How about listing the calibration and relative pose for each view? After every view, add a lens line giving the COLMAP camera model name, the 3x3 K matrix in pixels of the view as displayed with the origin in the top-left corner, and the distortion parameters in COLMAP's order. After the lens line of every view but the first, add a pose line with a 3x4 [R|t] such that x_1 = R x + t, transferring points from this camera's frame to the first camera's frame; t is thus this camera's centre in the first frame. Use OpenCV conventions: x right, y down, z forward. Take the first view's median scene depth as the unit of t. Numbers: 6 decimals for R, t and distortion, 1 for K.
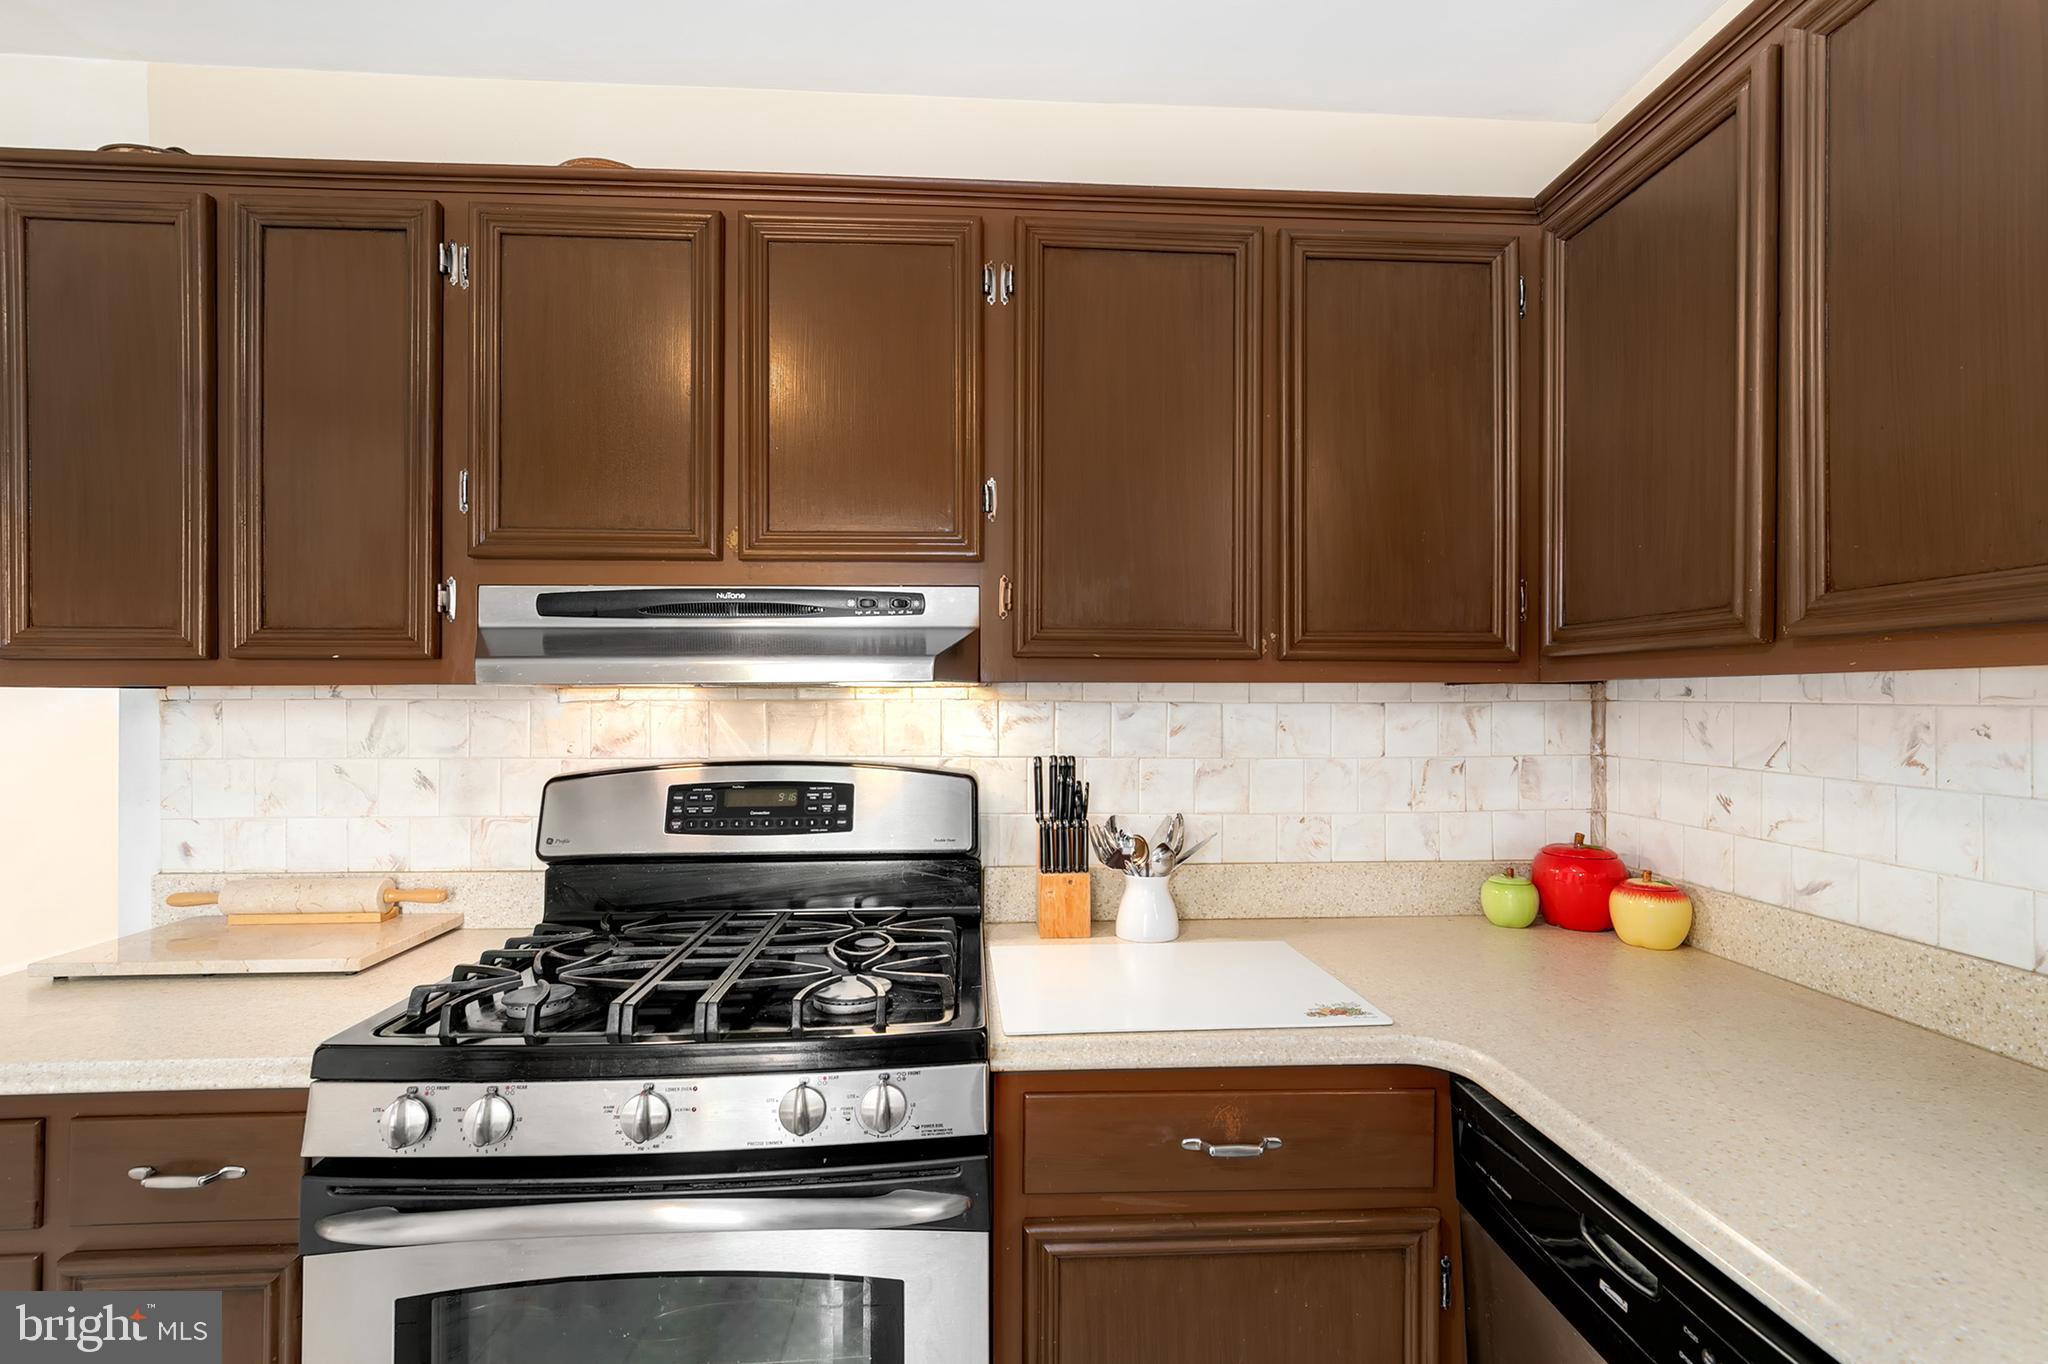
lens RADIAL K [[938.3, 0, 1018.8], [0, 938.3, 695.3], [0, 0, 1]] dist [-0.002685, 0.001926]
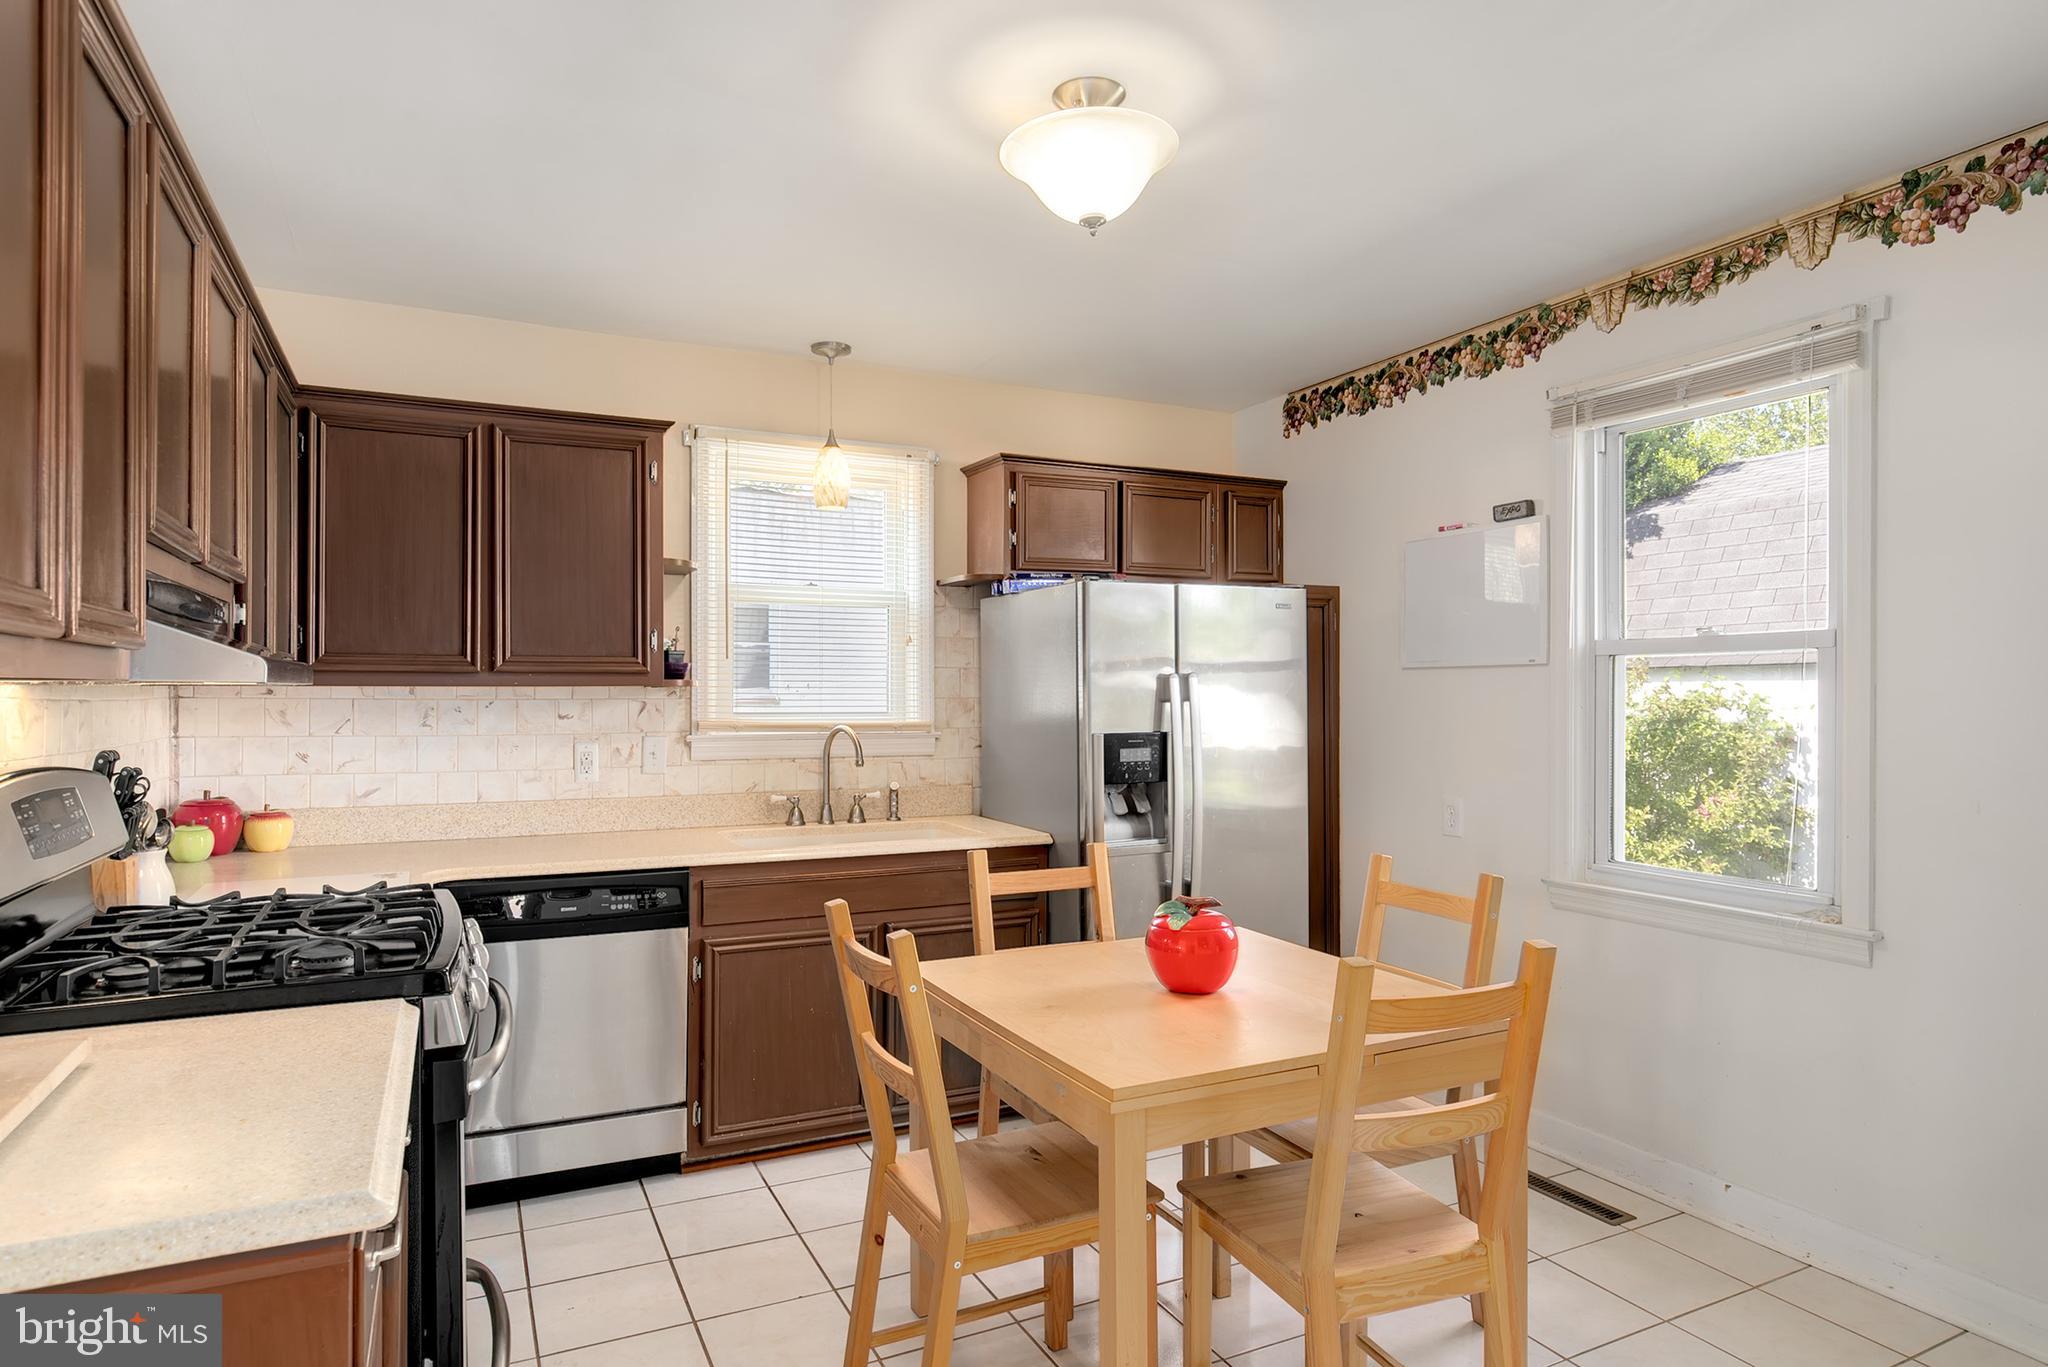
lens RADIAL K [[1164.0, 0, 991.1], [0, 1164.0, 694.2], [0, 0, 1]] dist [0.017498, -0.000264]
pose [[-0.373486, 0.003478, 0.927629, -1.638414], [-0.002160, 0.999987, -0.004619, 0.006414], [-0.927633, -0.003729, -0.373474, 0.610077]]
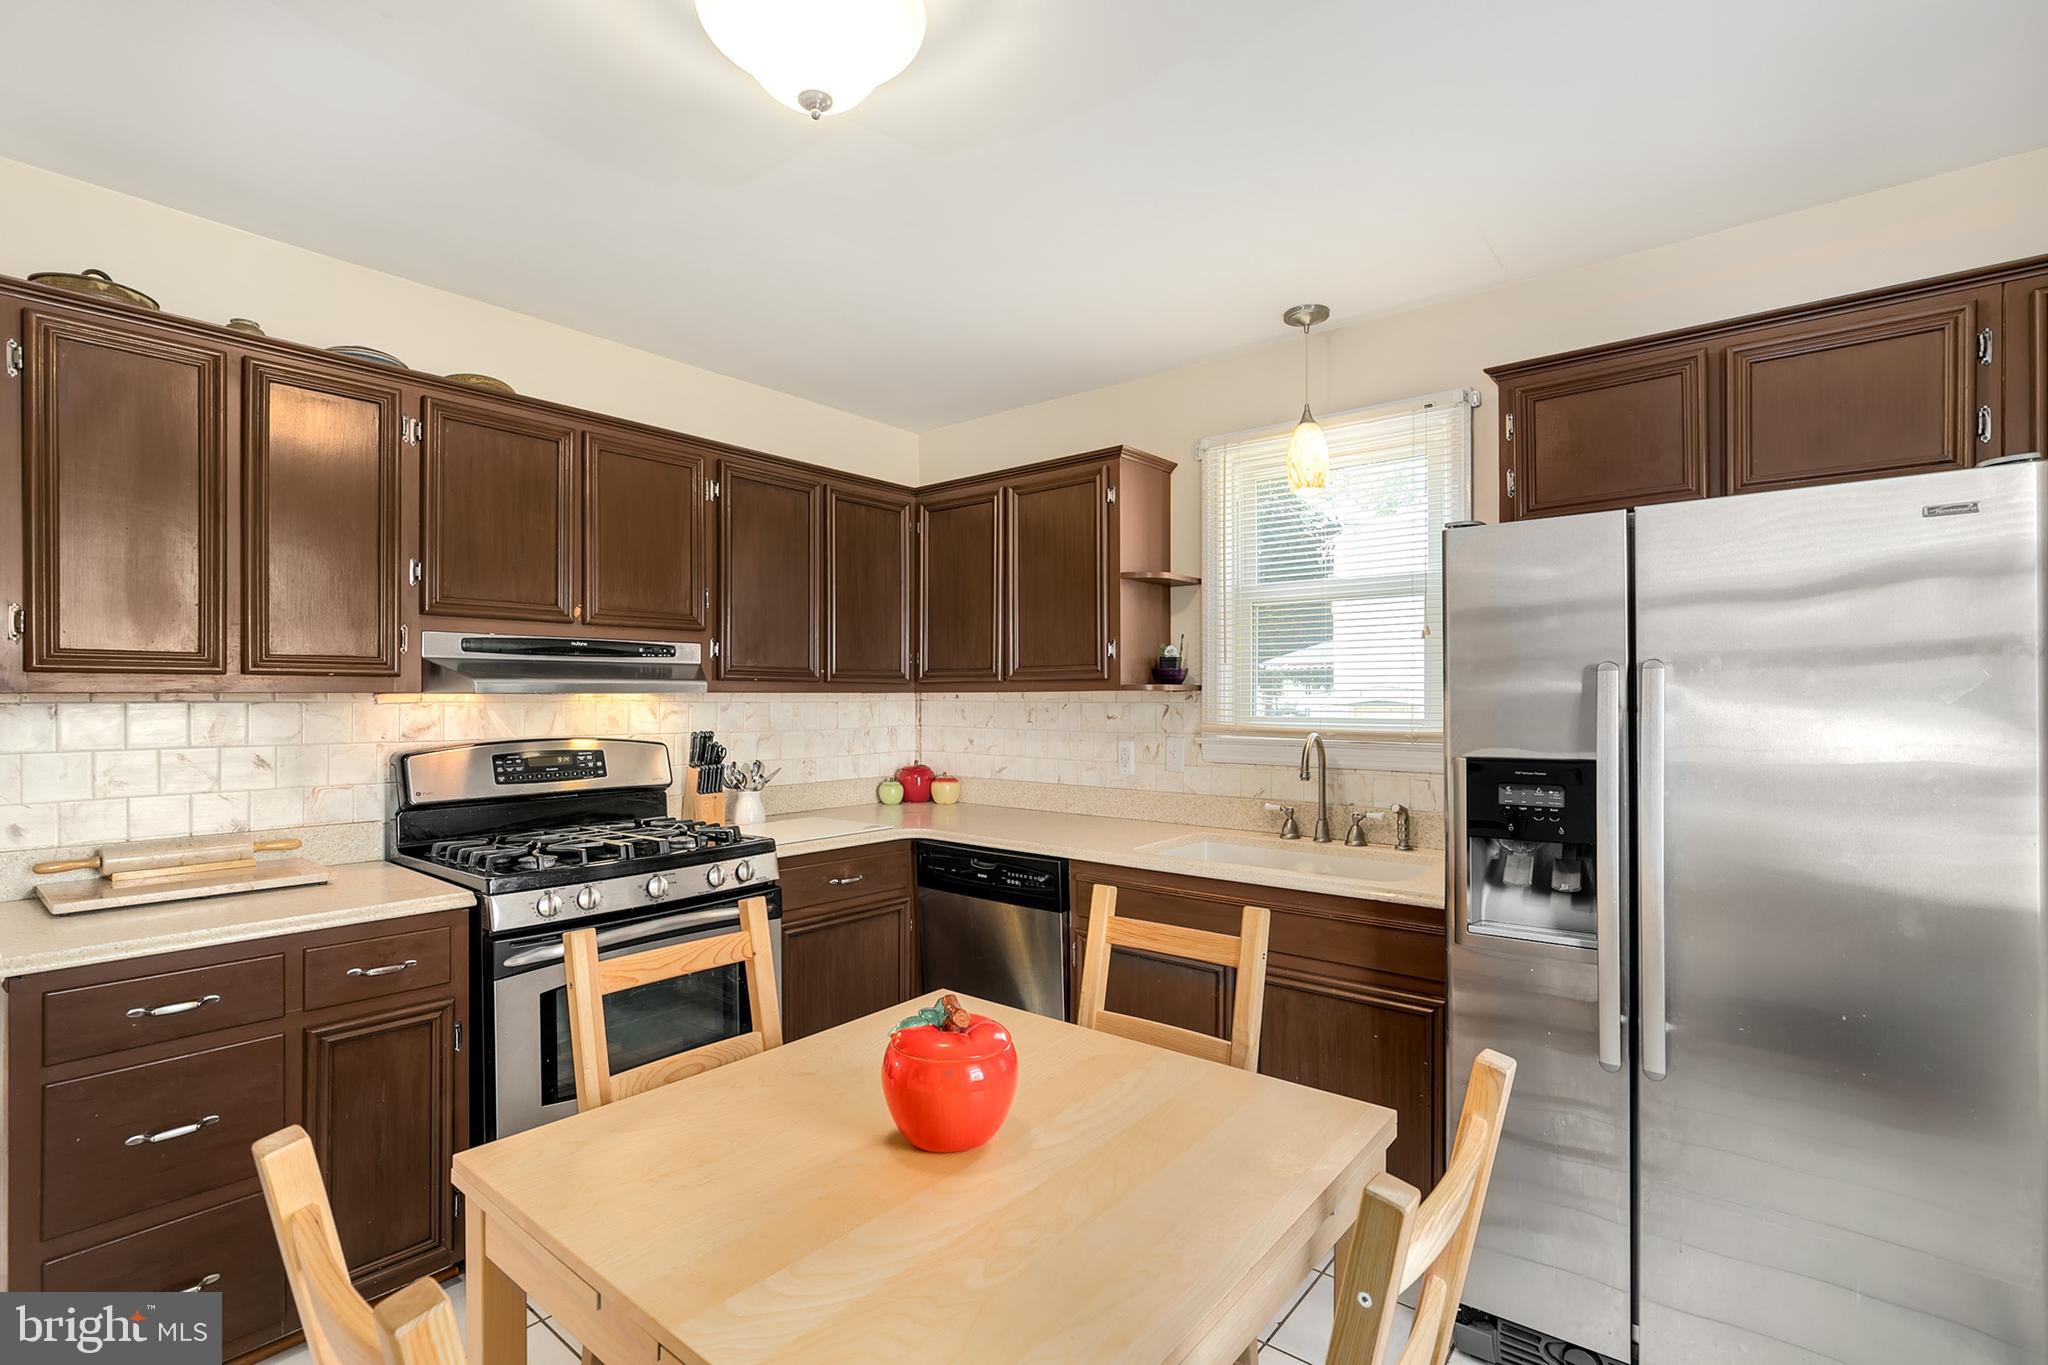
lens RADIAL K [[938.3, 0, 1025.9], [0, 938.3, 703.4], [0, 0, 1]] dist [-0.002685, 0.001926]
pose [[0.676477, -0.005080, 0.736446, -0.942588], [-0.002080, 0.999959, 0.008809, -0.008233], [-0.736461, -0.007490, 0.676439, -0.757369]]
